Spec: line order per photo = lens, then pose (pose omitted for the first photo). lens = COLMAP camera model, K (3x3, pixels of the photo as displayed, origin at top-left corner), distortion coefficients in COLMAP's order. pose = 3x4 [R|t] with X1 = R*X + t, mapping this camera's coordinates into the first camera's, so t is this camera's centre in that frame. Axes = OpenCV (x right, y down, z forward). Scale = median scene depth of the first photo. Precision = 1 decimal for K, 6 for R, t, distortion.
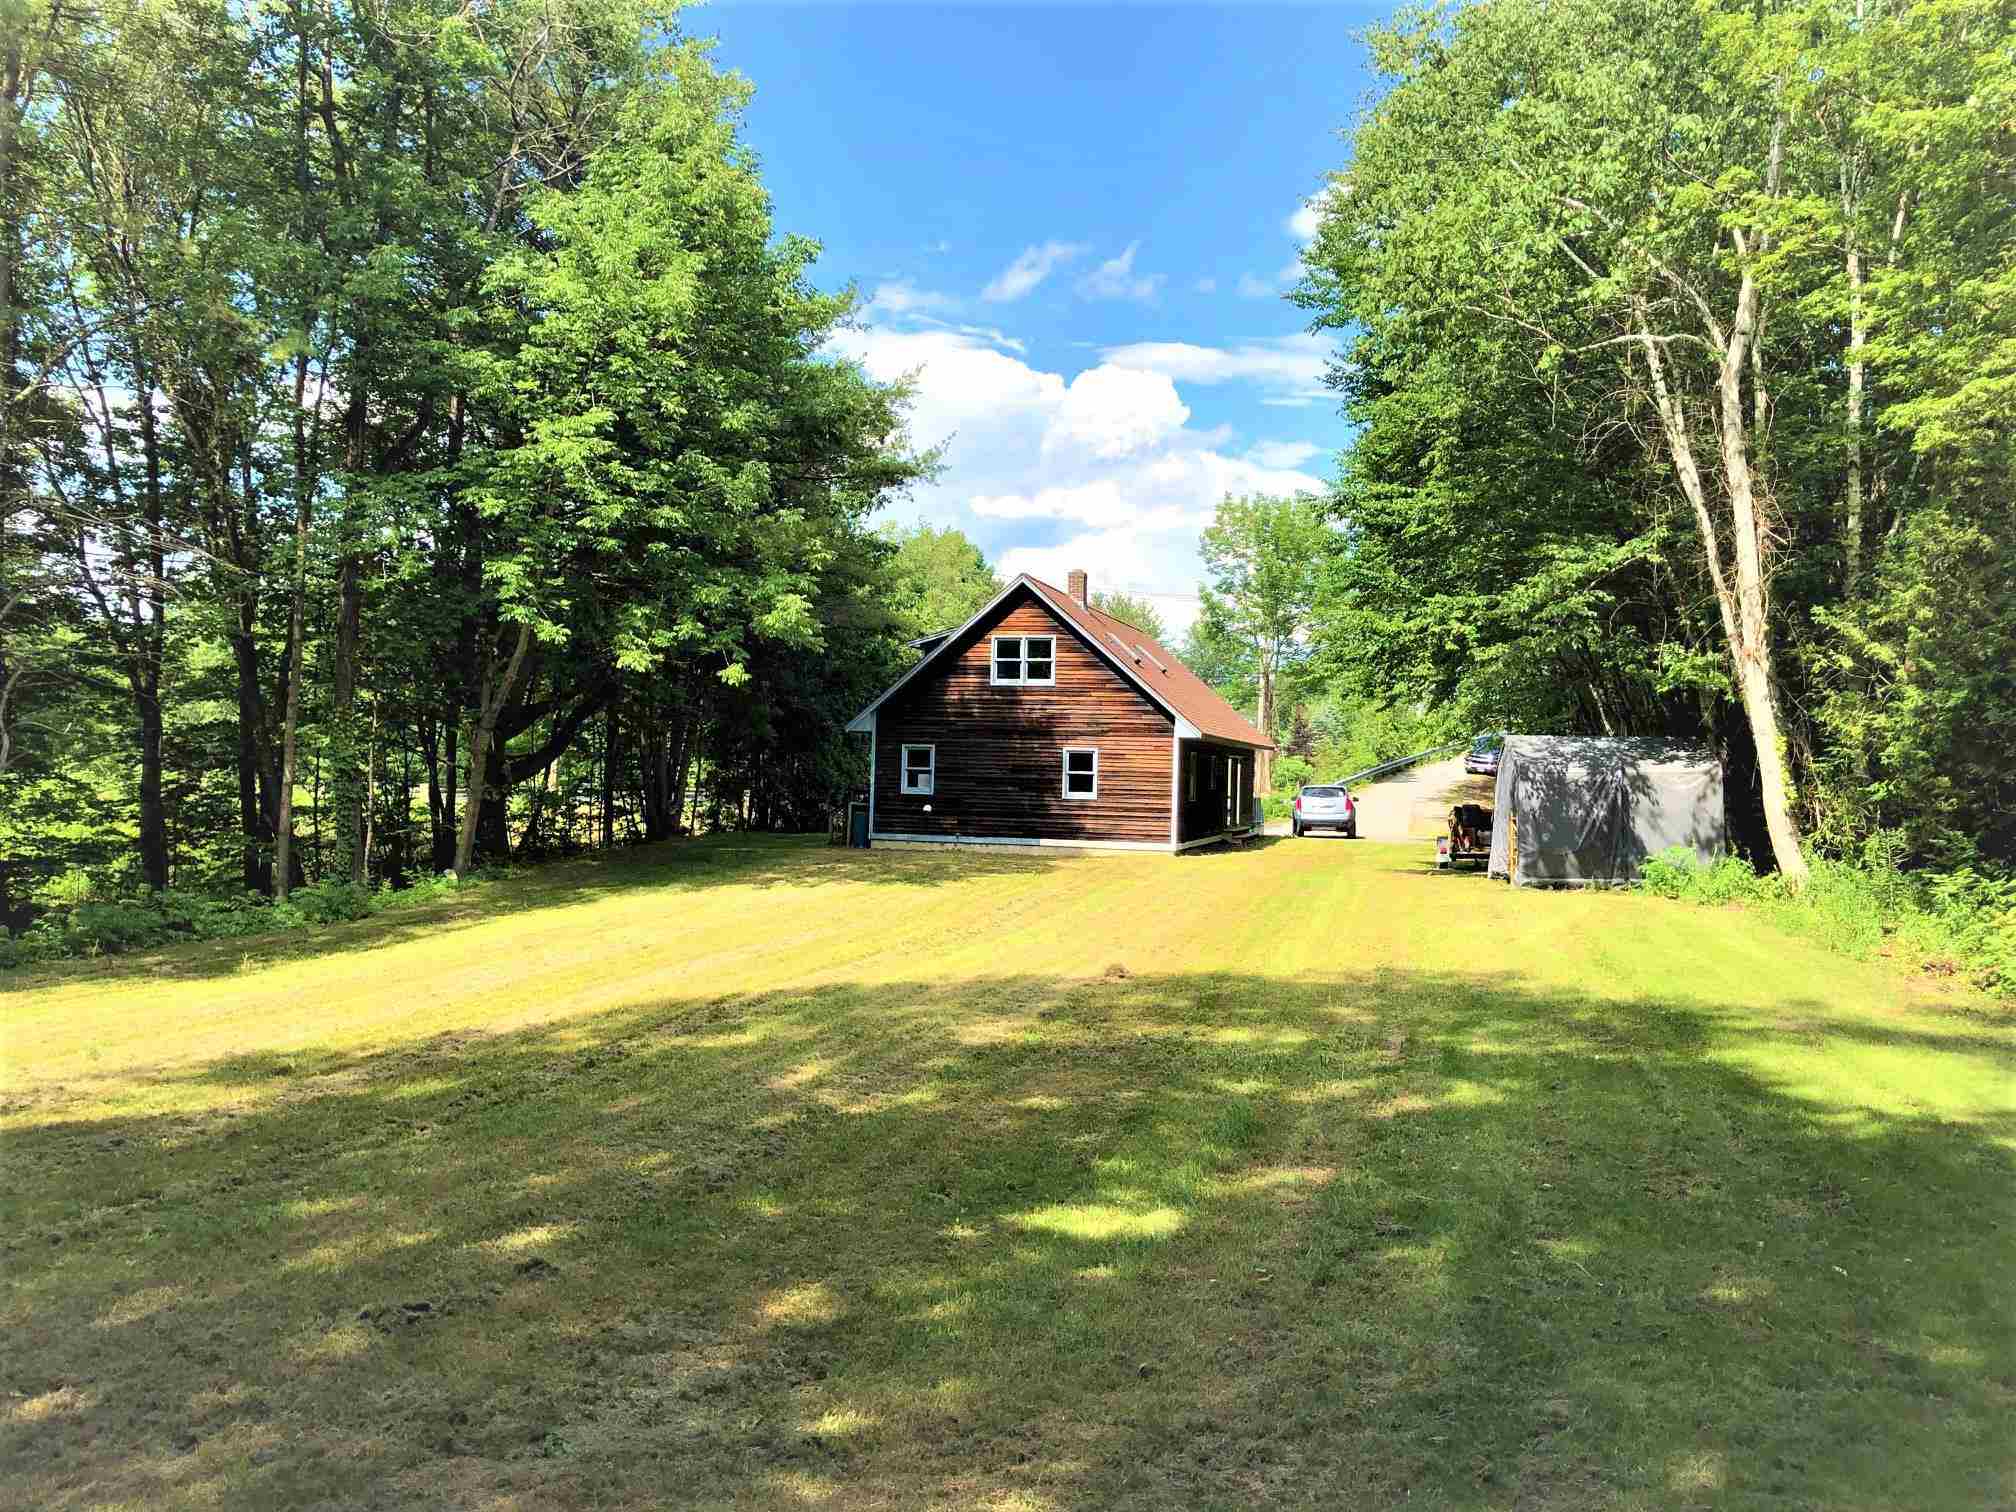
lens RADIAL K [[1653.8, 0, 1008.0], [0, 1653.8, 756.0], [0, 0, 1]] dist [-0.000265, 0.003309]
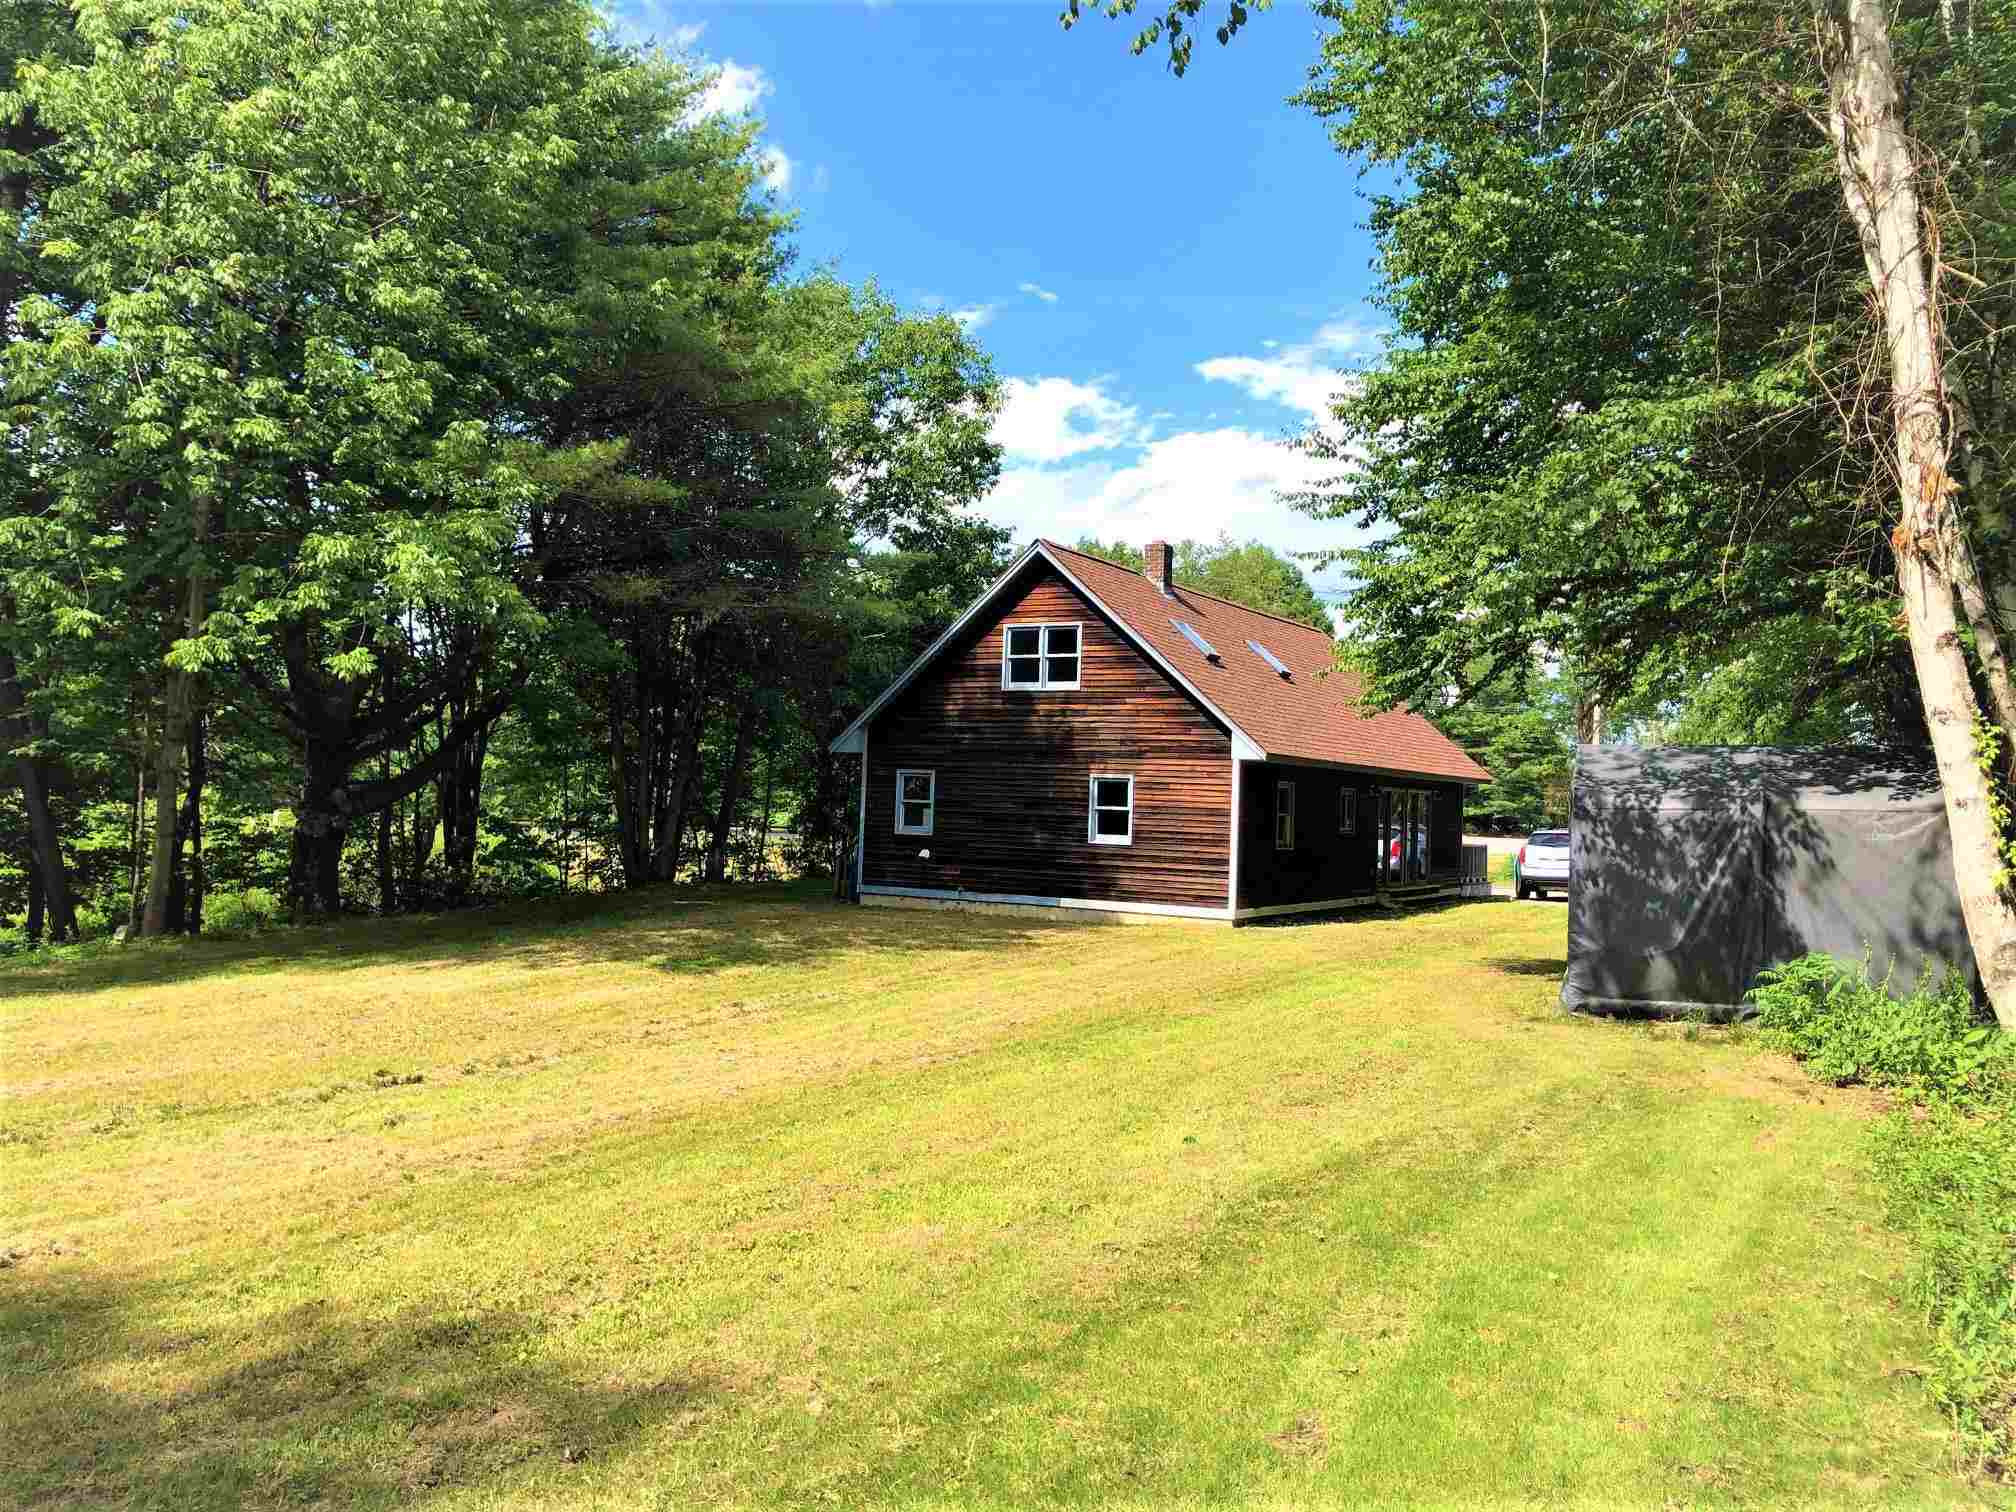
lens RADIAL K [[1653.8, 0, 1008.0], [0, 1653.8, 756.0], [0, 0, 1]] dist [-0.000265, 0.003309]
pose [[0.969616, 0.001678, -0.244627, 0.177490], [-0.008119, 0.999646, -0.025325, 0.005827], [0.244498, 0.026541, 0.969287, 0.278067]]
